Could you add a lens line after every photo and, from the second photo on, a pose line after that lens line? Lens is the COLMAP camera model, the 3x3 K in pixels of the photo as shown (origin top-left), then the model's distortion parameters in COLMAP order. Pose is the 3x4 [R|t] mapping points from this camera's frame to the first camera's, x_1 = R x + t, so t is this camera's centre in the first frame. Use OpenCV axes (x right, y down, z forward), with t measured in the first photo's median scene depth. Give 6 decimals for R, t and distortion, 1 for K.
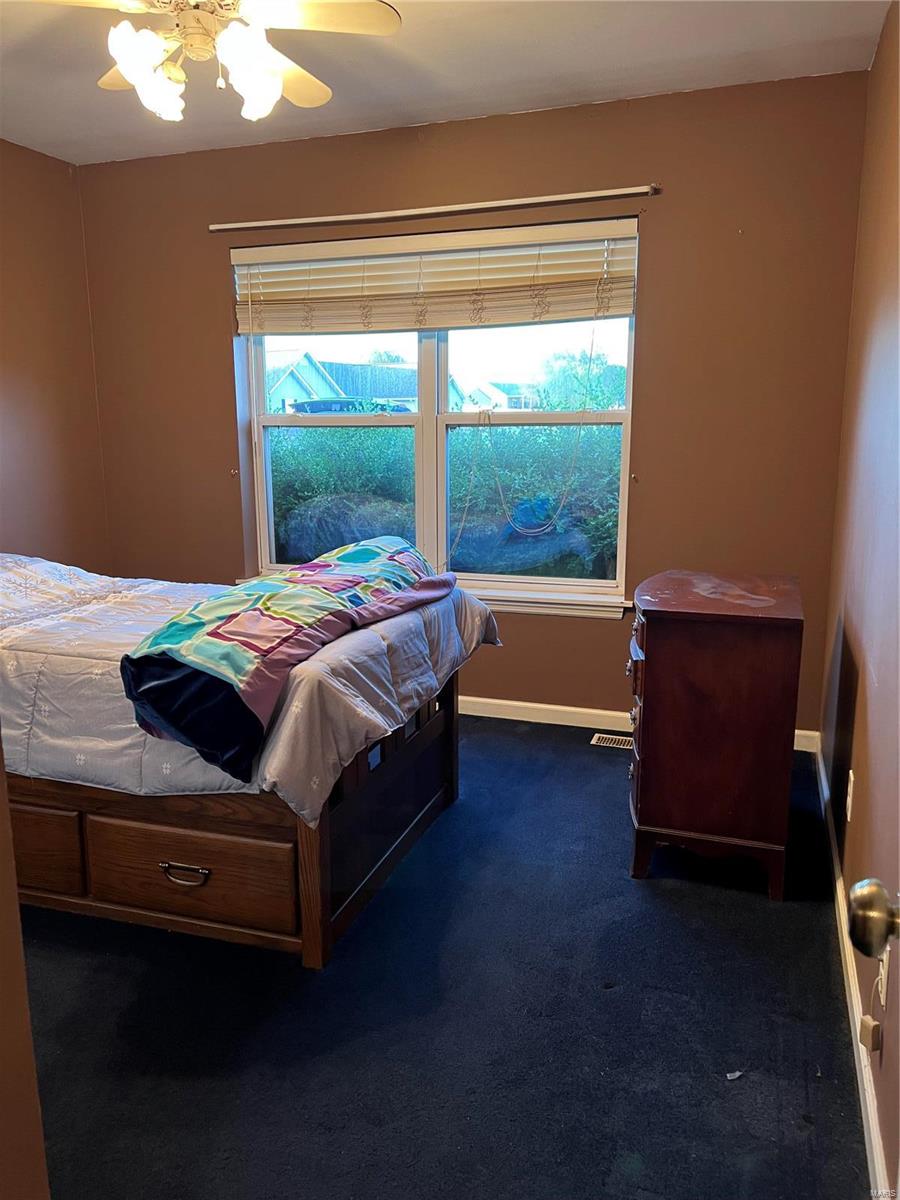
lens RADIAL K [[928.1, 0, 450.0], [0, 928.1, 600.0], [0, 0, 1]] dist [0.059887, -0.053882]
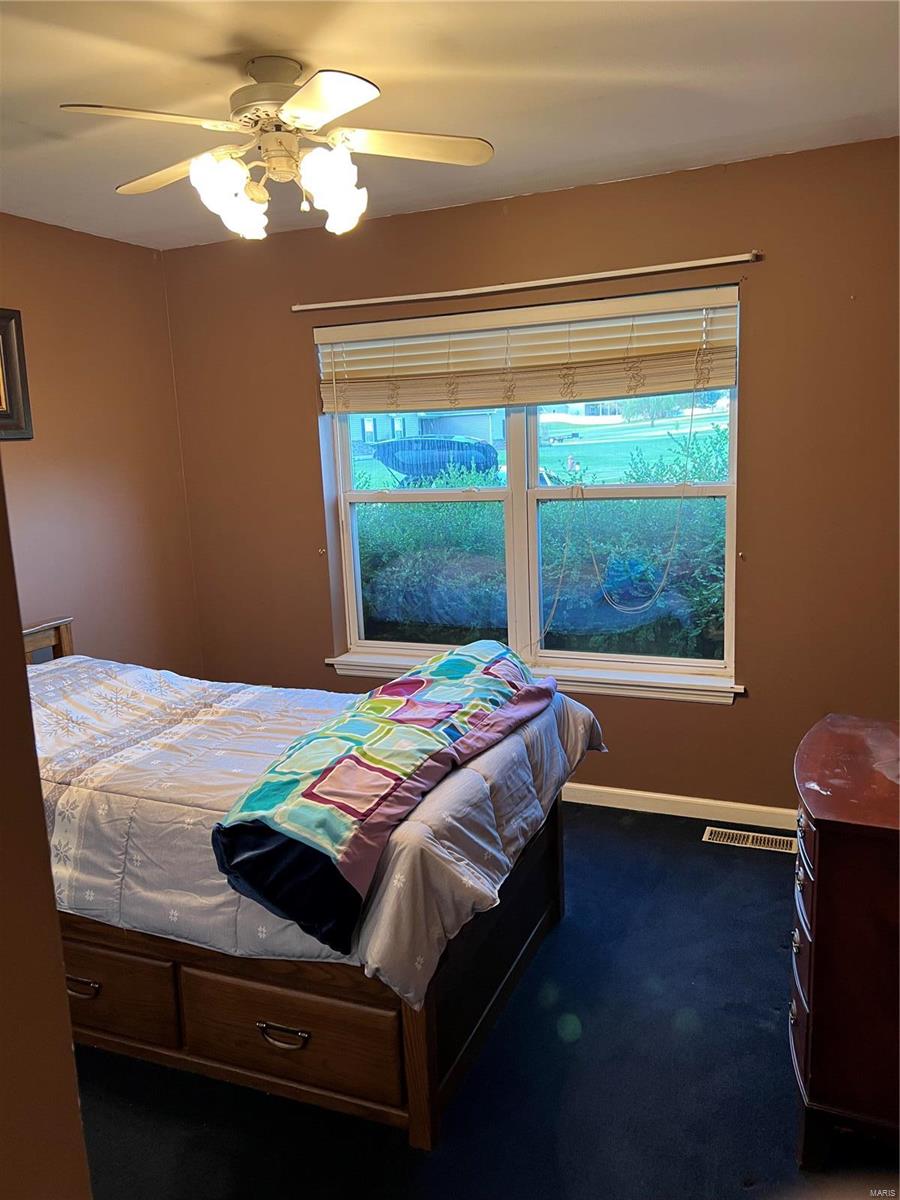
lens RADIAL K [[933.0, 0, 463.0], [0, 933.0, 597.1], [0, 0, 1]] dist [0.082598, -0.122791]
pose [[0.996898, -0.025064, -0.074609, -0.015798], [0.023746, 0.999547, -0.018497, -0.099364], [0.075039, 0.016668, 0.997041, 0.044294]]
